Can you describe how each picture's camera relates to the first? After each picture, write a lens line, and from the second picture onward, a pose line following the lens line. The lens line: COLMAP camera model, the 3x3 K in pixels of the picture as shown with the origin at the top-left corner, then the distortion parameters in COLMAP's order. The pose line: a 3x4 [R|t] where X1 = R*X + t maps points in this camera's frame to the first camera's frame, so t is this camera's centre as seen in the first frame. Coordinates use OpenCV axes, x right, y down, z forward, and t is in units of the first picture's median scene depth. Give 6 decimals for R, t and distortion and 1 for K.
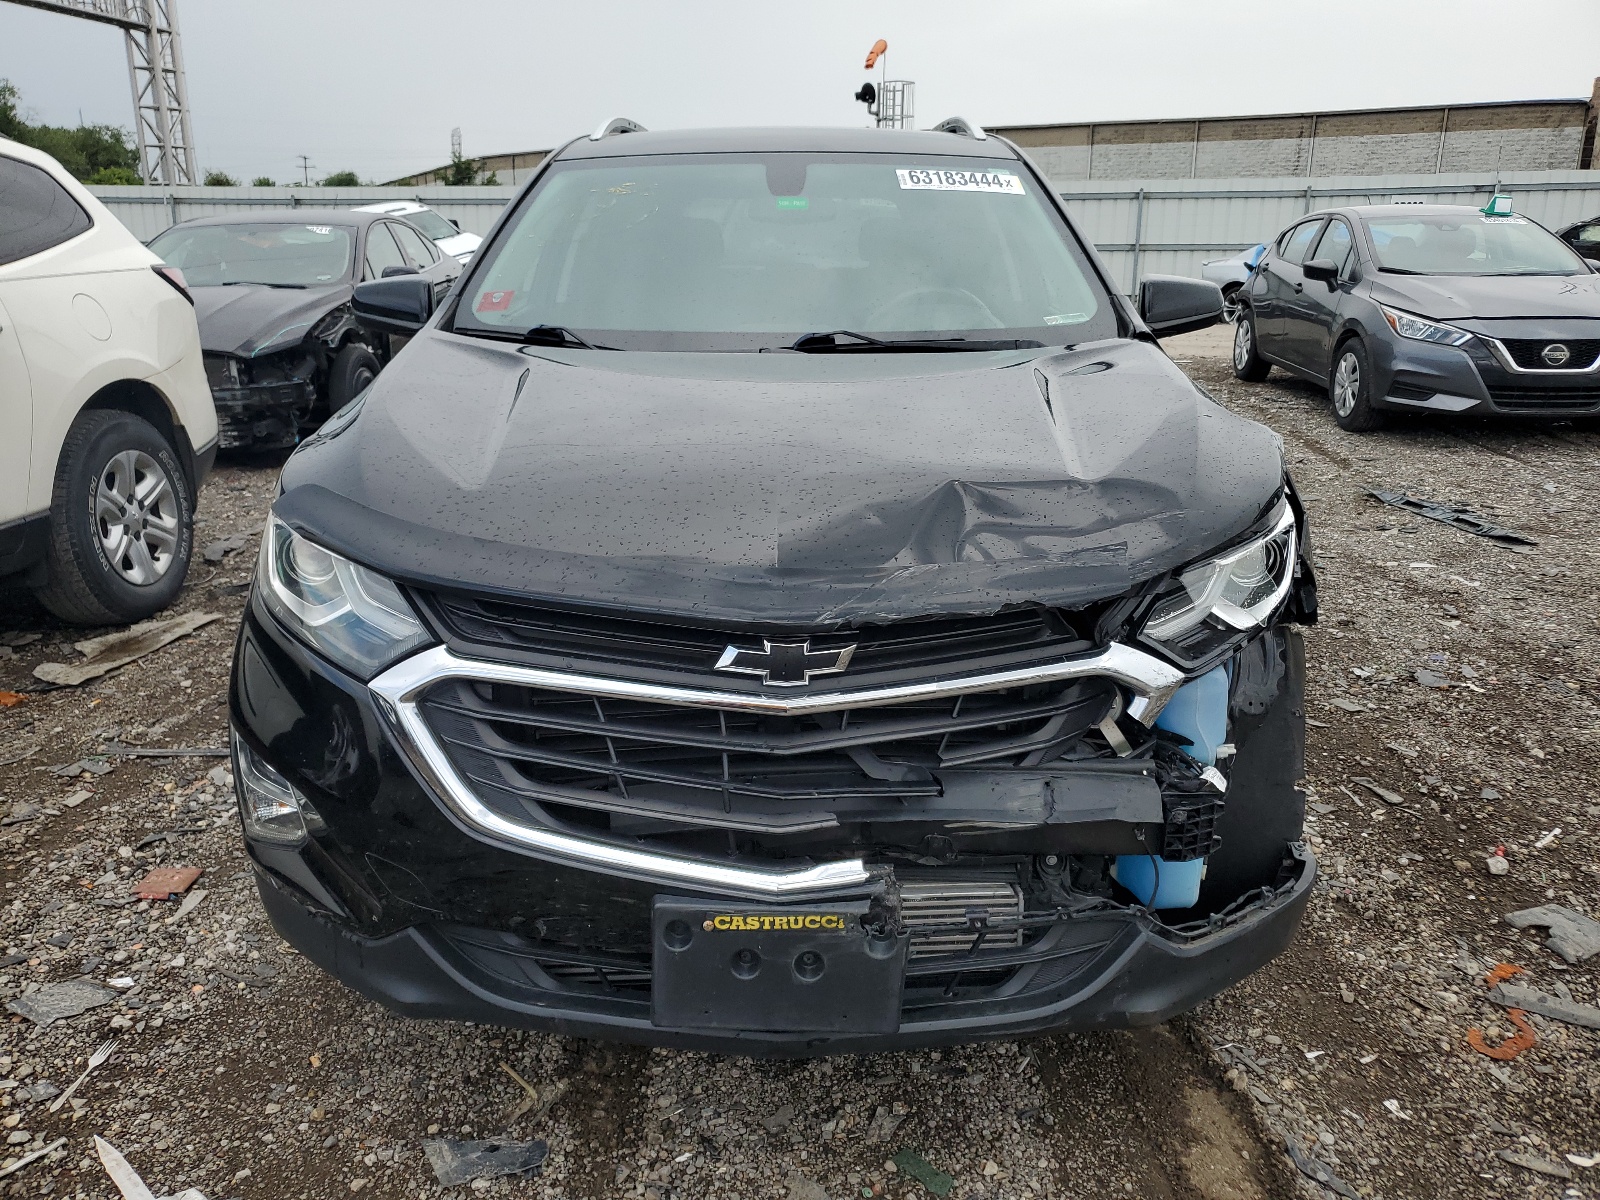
lens RADIAL K [[1263.8, 0, 801.0], [0, 1263.8, 605.4], [0, 0, 1]] dist [-0.000099, 0.000758]
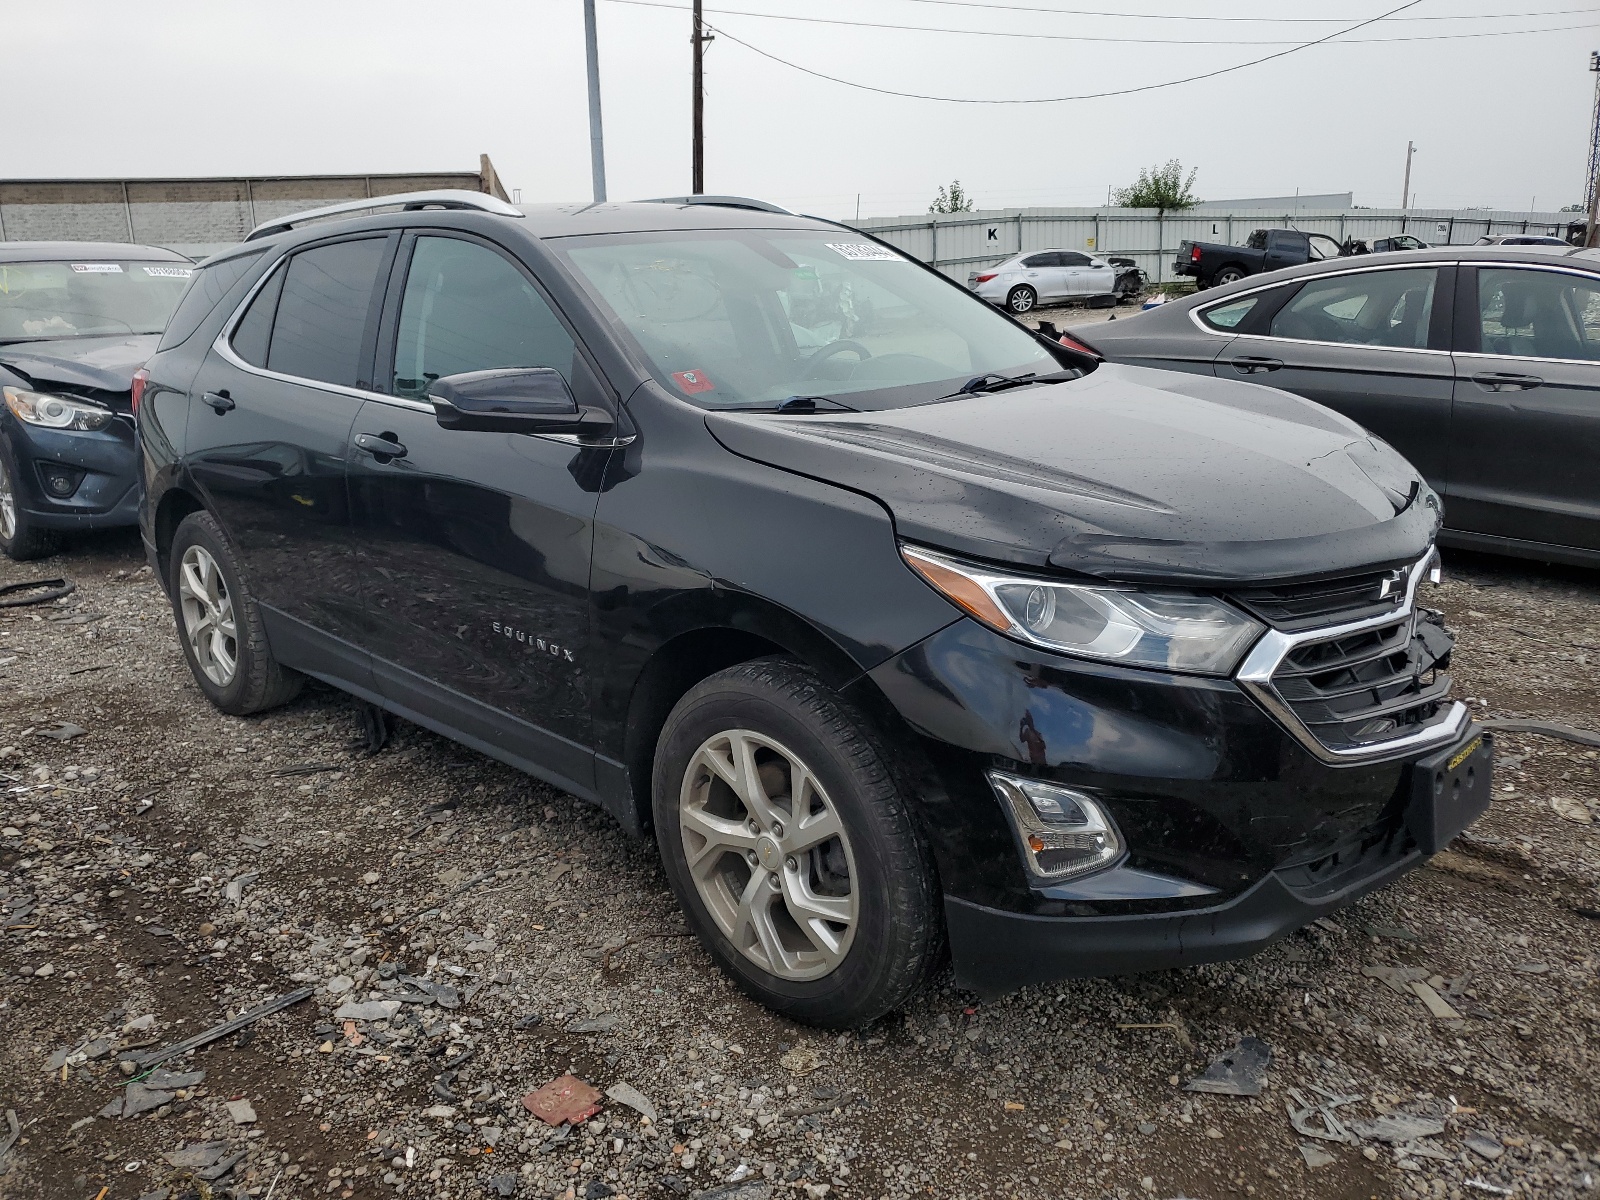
lens RADIAL K [[1263.8, 0, 798.6], [0, 1263.8, 595.4], [0, 0, 1]] dist [-0.000099, 0.000758]
pose [[0.697552, -0.198312, 0.688545, -1.188331], [0.233657, 0.971365, 0.043055, -0.130550], [-0.677367, 0.130850, 0.723915, 0.344830]]
